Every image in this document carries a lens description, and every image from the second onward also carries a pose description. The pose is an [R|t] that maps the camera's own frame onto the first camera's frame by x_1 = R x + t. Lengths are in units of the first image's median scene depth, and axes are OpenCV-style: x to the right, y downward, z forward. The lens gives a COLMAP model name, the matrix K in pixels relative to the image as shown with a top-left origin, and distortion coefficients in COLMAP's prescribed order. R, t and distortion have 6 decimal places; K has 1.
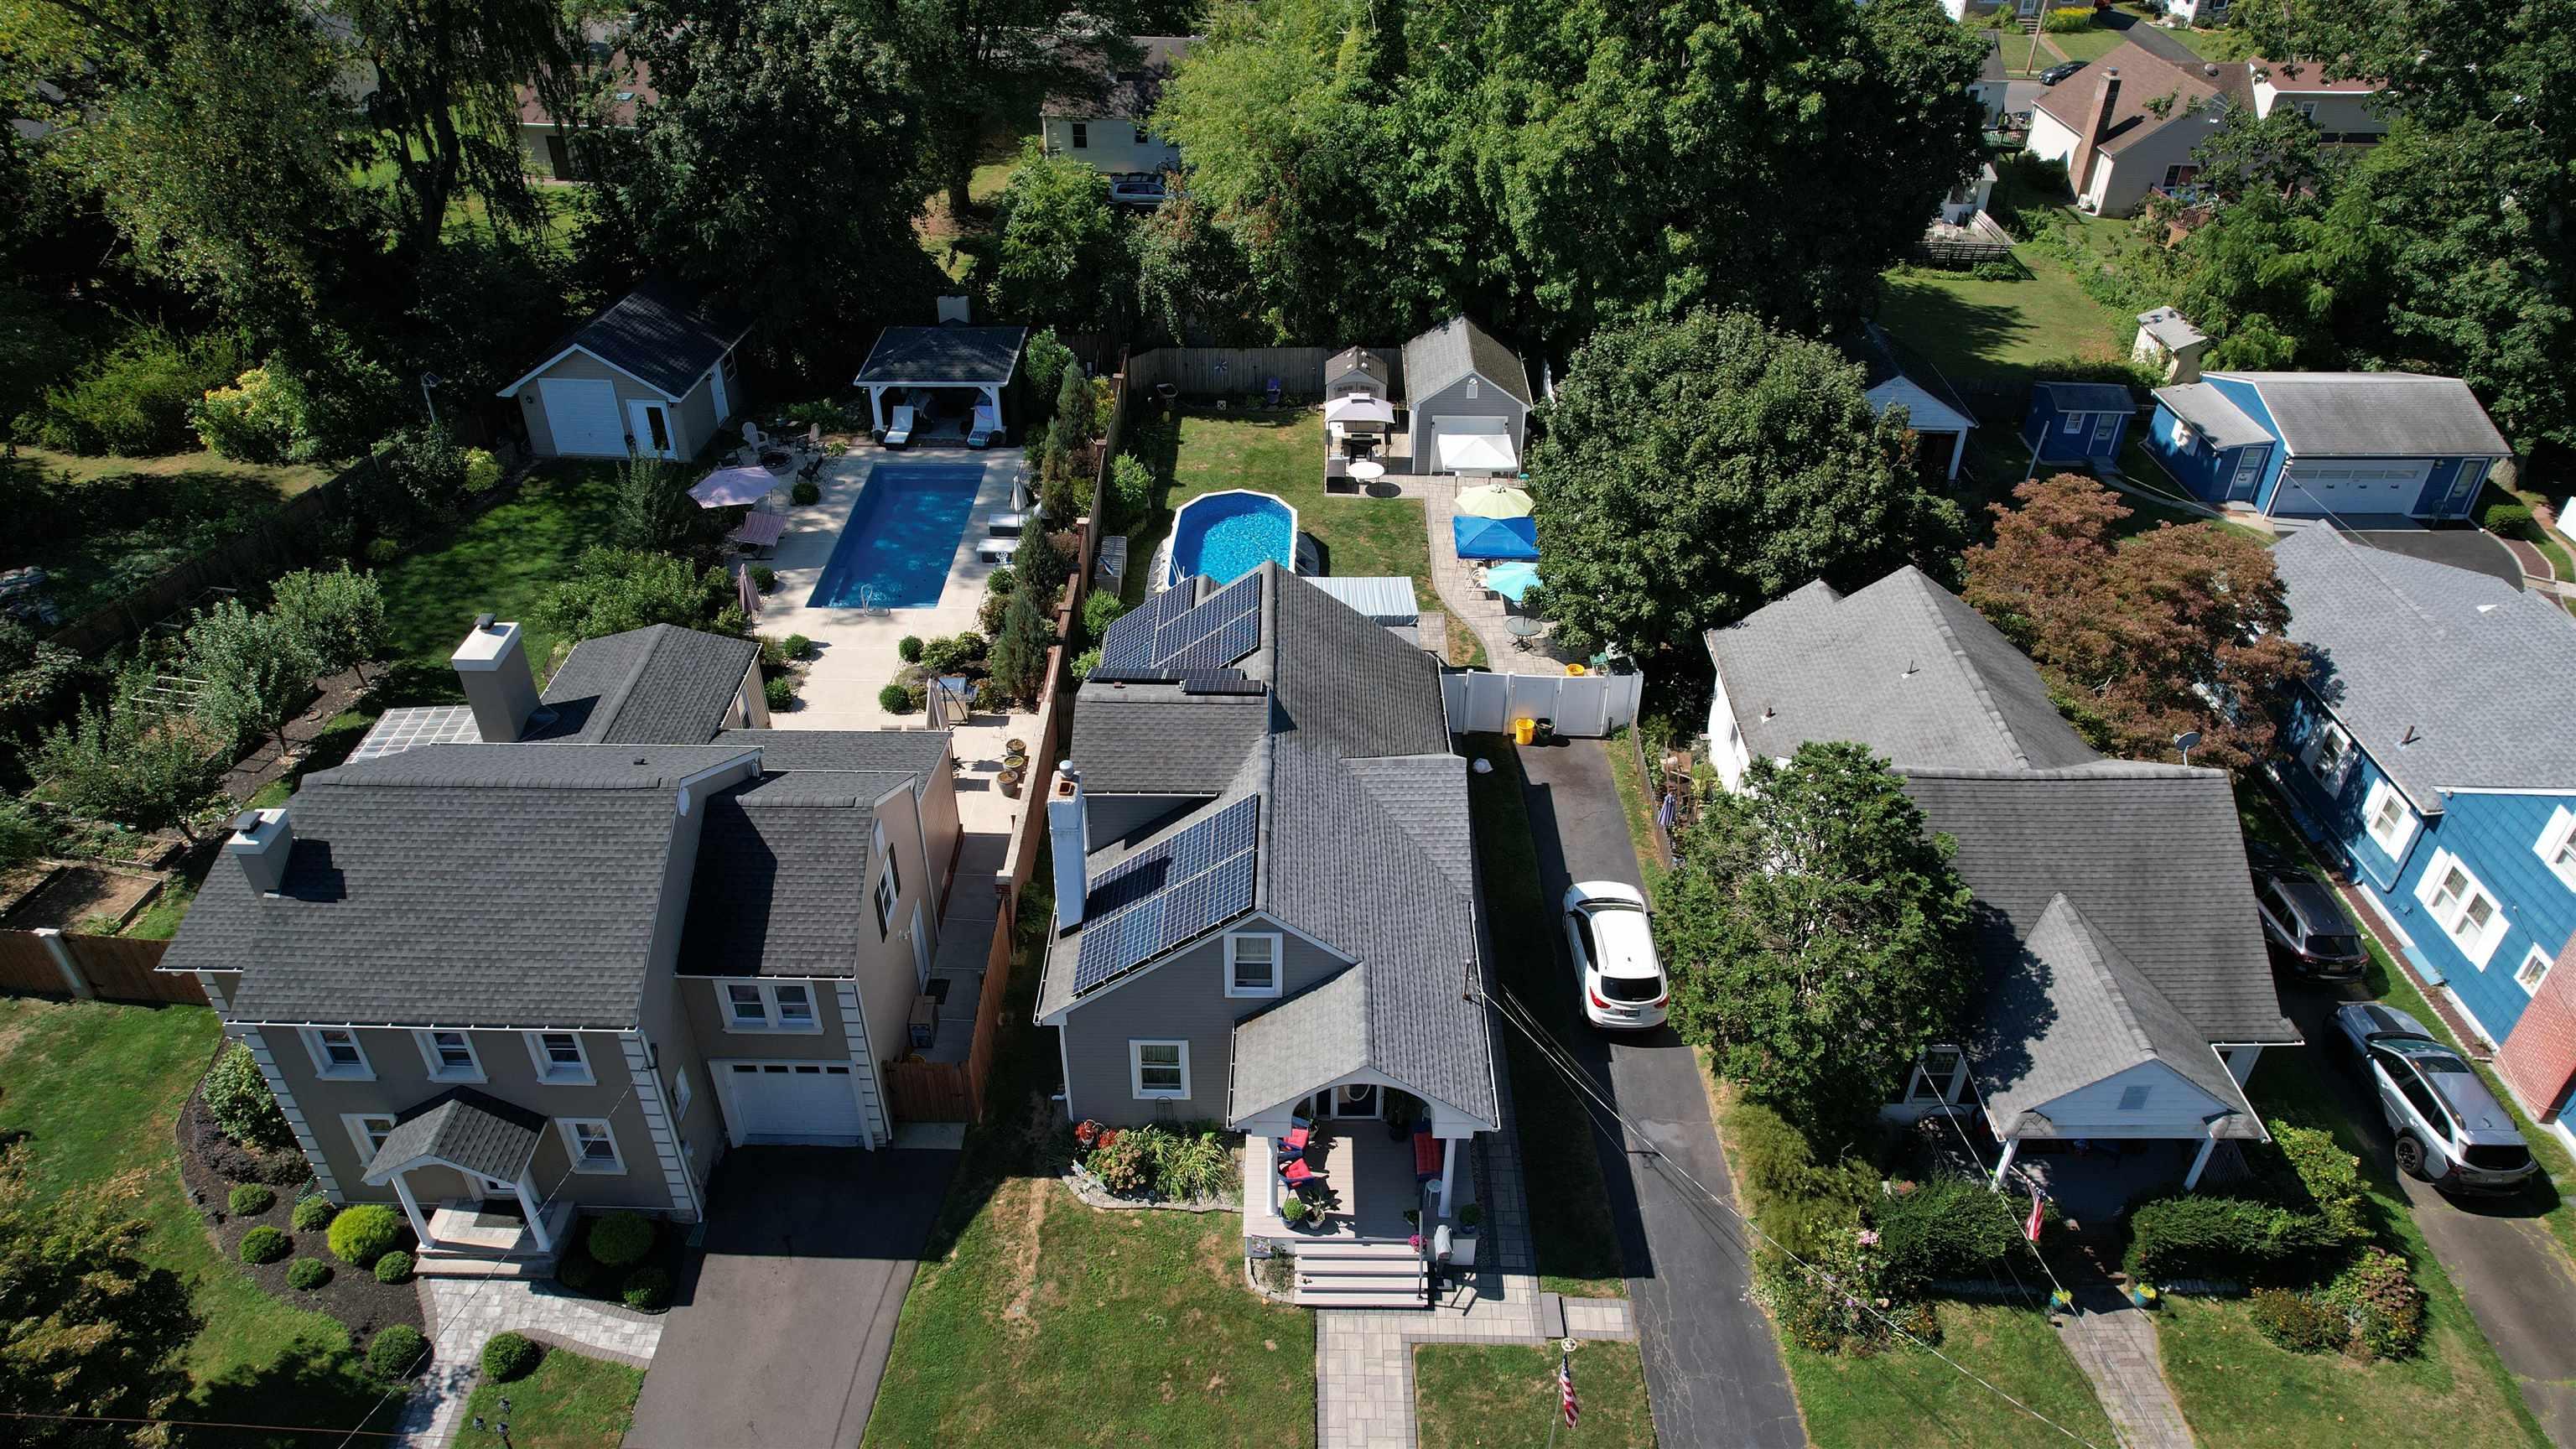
lens RADIAL K [[1639.6, 0, 1275.9], [0, 1639.6, 731.7], [0, 0, 1]] dist [-0.054010, 0.034270]
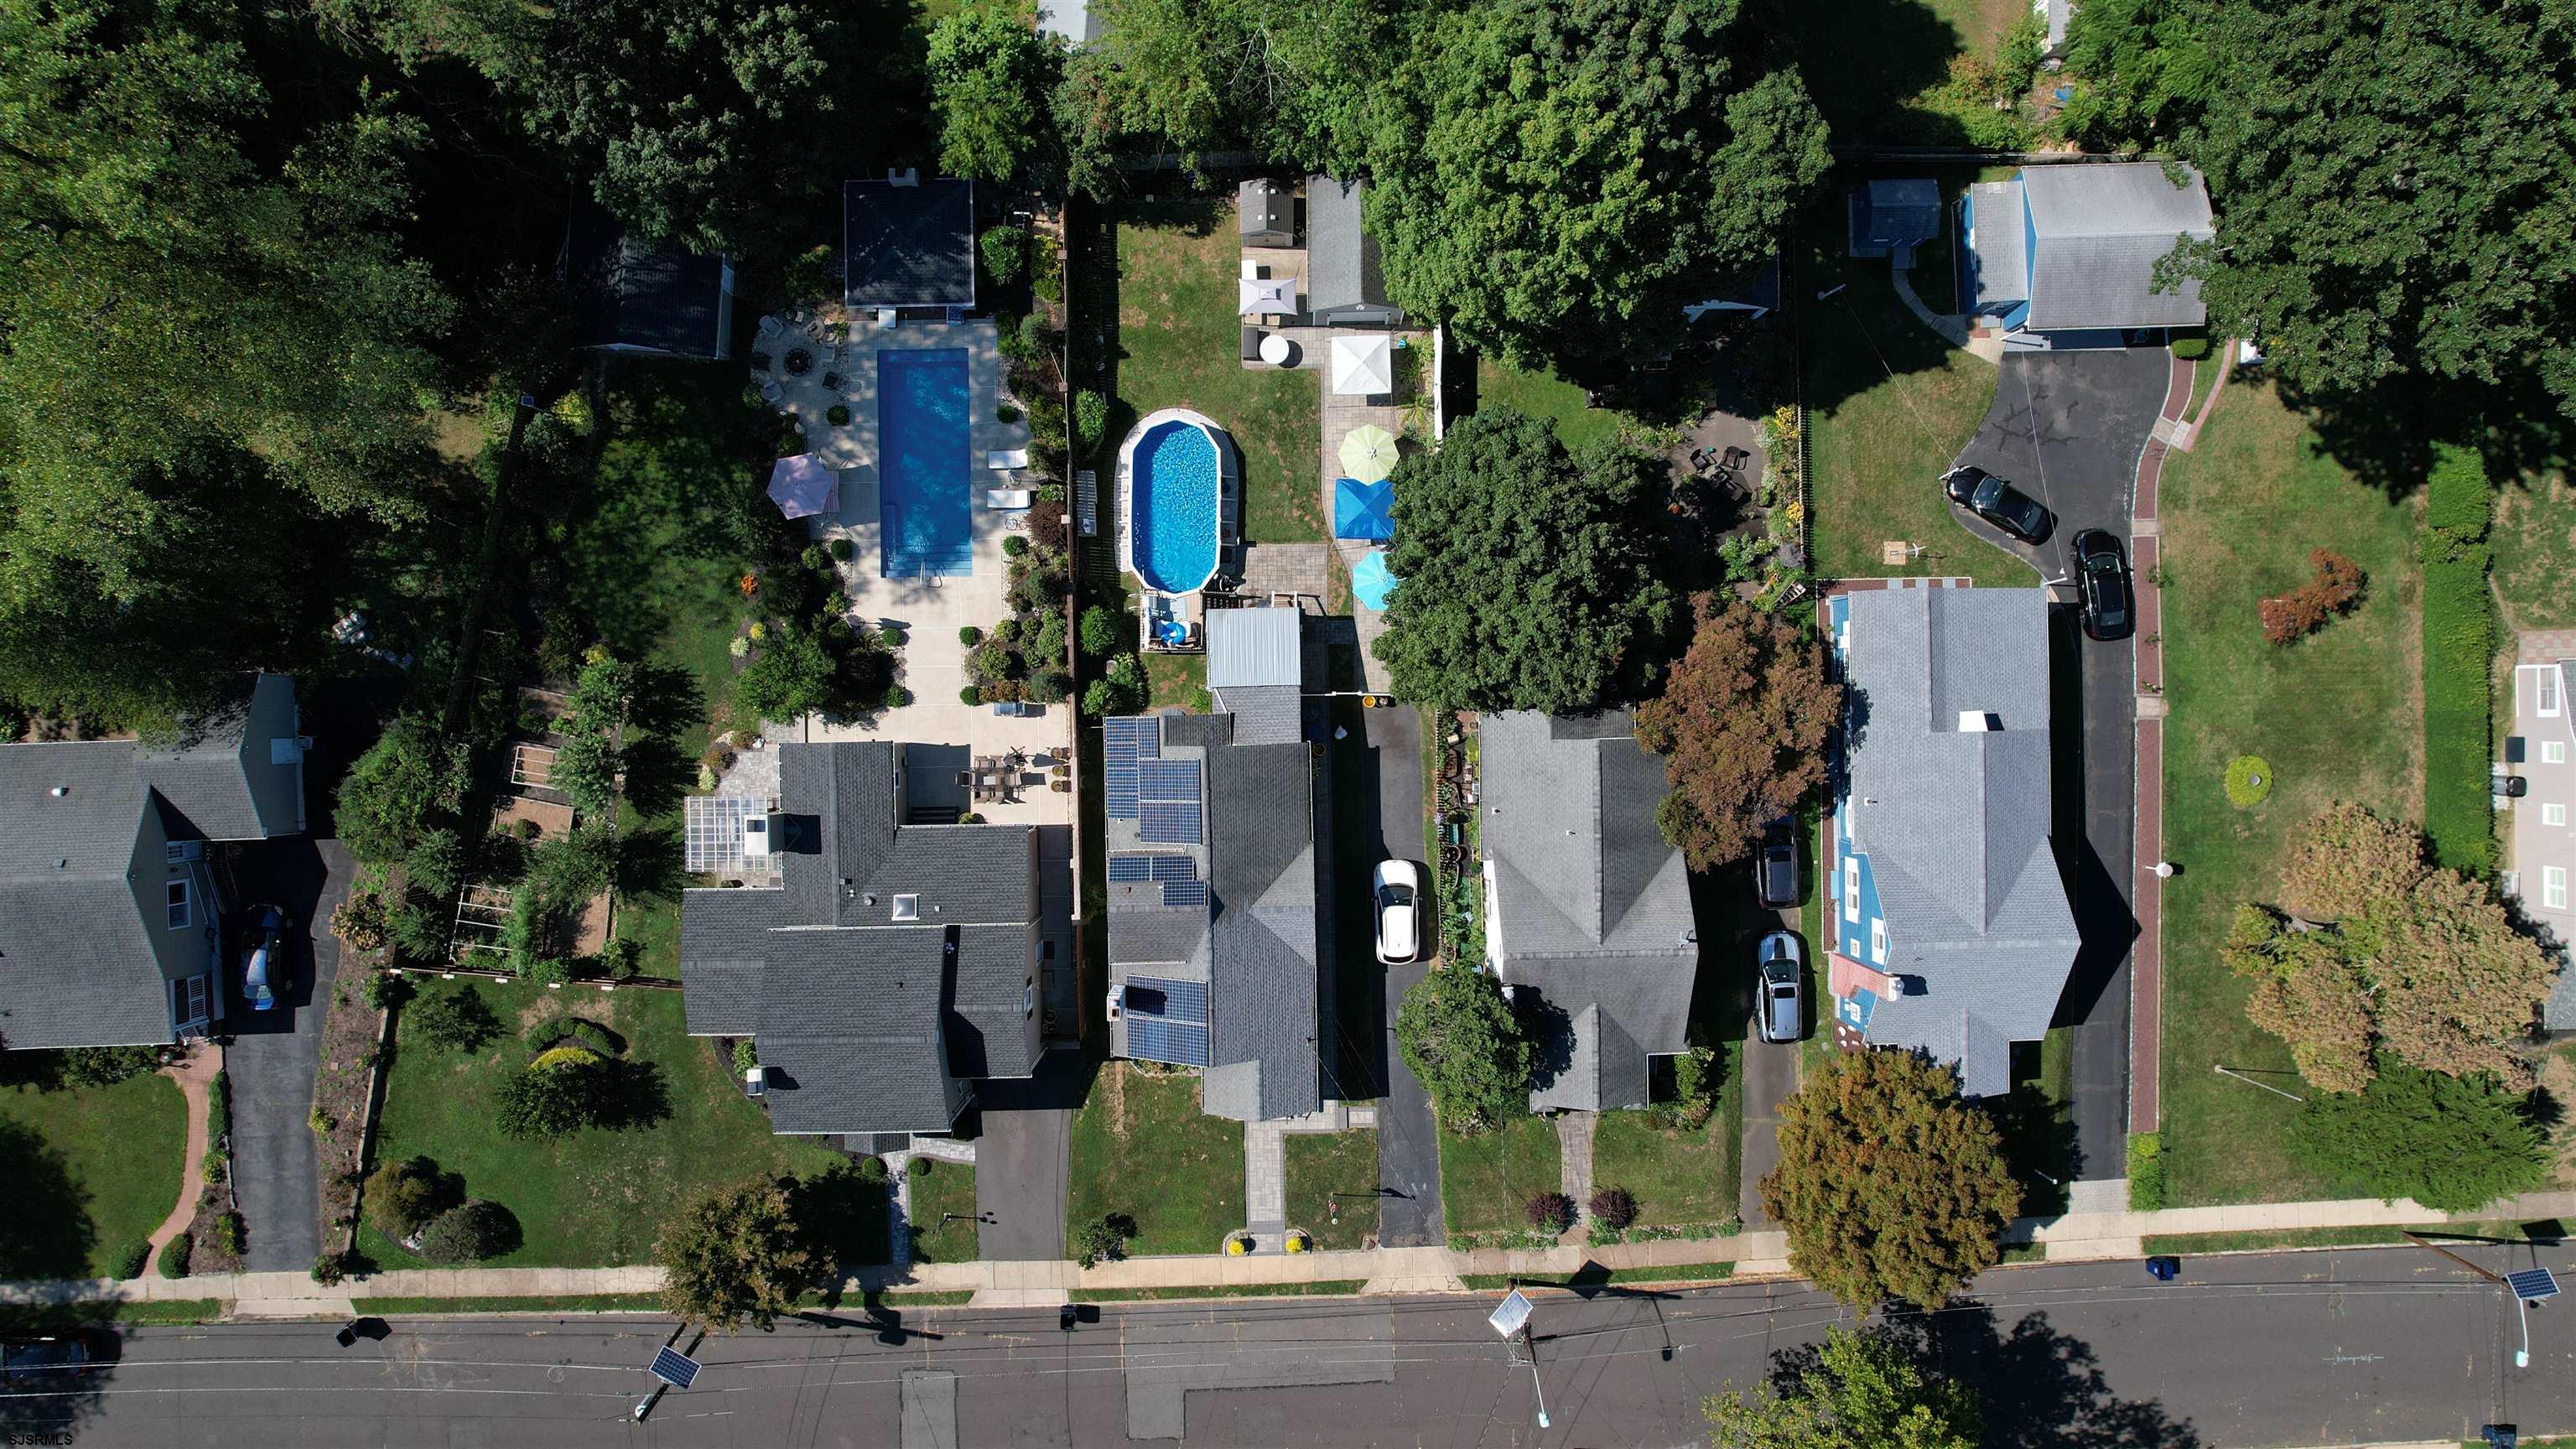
lens RADIAL K [[1639.6, 0, 1269.4], [0, 1639.6, 724.6], [0, 0, 1]] dist [-0.054010, 0.034270]
pose [[0.999429, -0.032148, -0.010403, 0.092078], [0.026955, 0.572902, 0.819181, -1.689329], [-0.020375, -0.818993, 0.573441, 0.090109]]
